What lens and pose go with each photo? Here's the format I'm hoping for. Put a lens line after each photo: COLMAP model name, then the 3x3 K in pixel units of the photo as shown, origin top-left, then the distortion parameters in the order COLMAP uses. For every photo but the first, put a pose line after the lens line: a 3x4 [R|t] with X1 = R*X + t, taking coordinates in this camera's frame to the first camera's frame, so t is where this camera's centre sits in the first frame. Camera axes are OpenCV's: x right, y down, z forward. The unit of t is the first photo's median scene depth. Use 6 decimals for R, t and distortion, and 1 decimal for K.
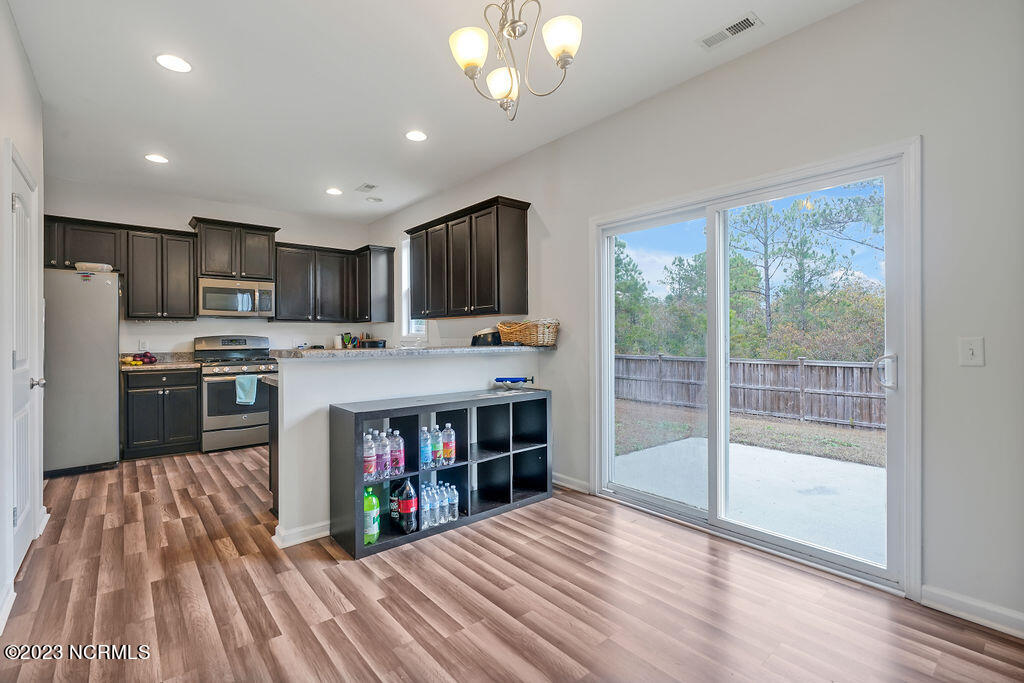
lens RADIAL K [[459.5, 0, 514.4], [0, 459.5, 341.1], [0, 0, 1]] dist [-0.011418, 0.001858]
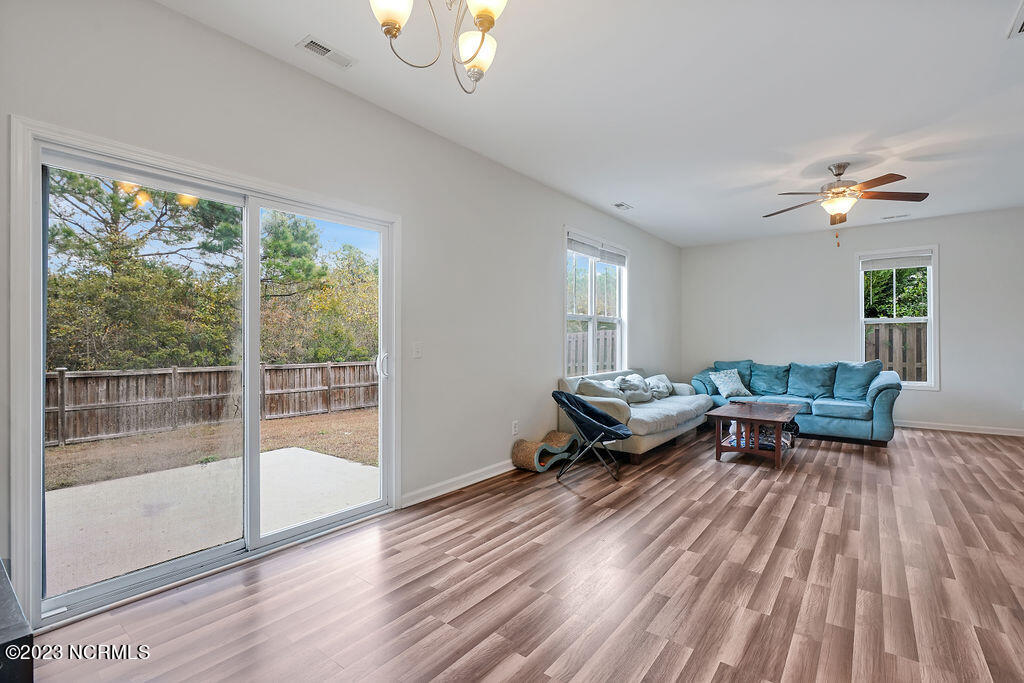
lens RADIAL K [[459.5, 0, 523.7], [0, 459.5, 316.2], [0, 0, 1]] dist [-0.011418, 0.001858]
pose [[-0.202670, 0.050711, 0.977933, -0.382829], [0.012511, 0.998711, -0.049196, -0.002675], [-0.979167, 0.002264, -0.203043, 0.442469]]
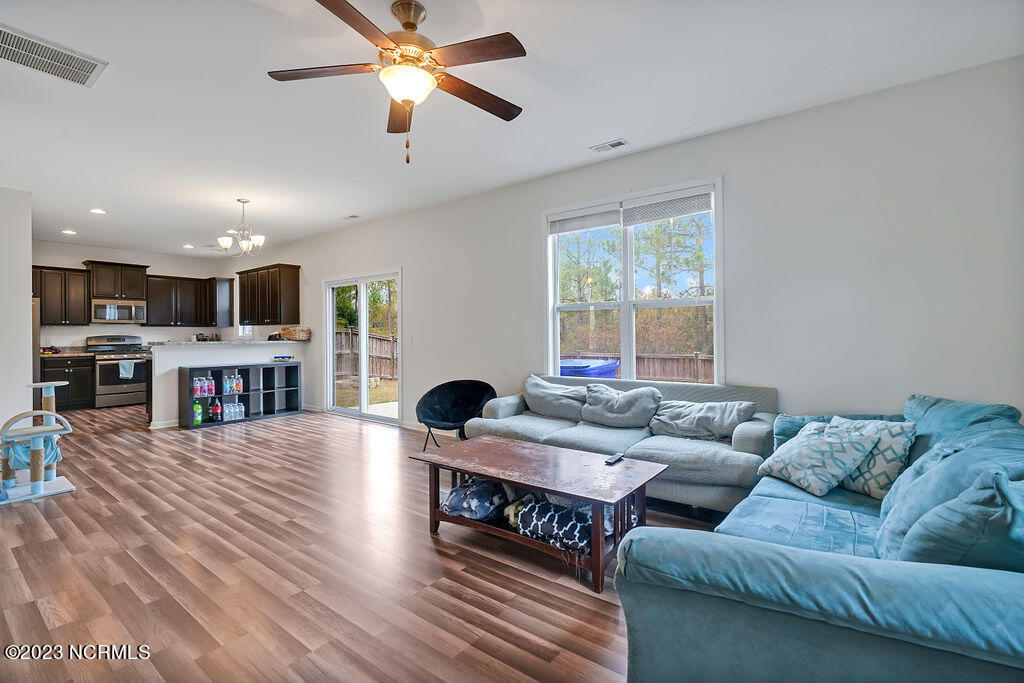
lens RADIAL K [[459.5, 0, 512.9], [0, 459.5, 336.8], [0, 0, 1]] dist [-0.011418, 0.001858]
pose [[0.977851, -0.002553, 0.209287, 0.454800], [0.003687, 0.999981, -0.005027, 0.006692], [-0.209270, 0.005687, 0.977841, -0.953527]]
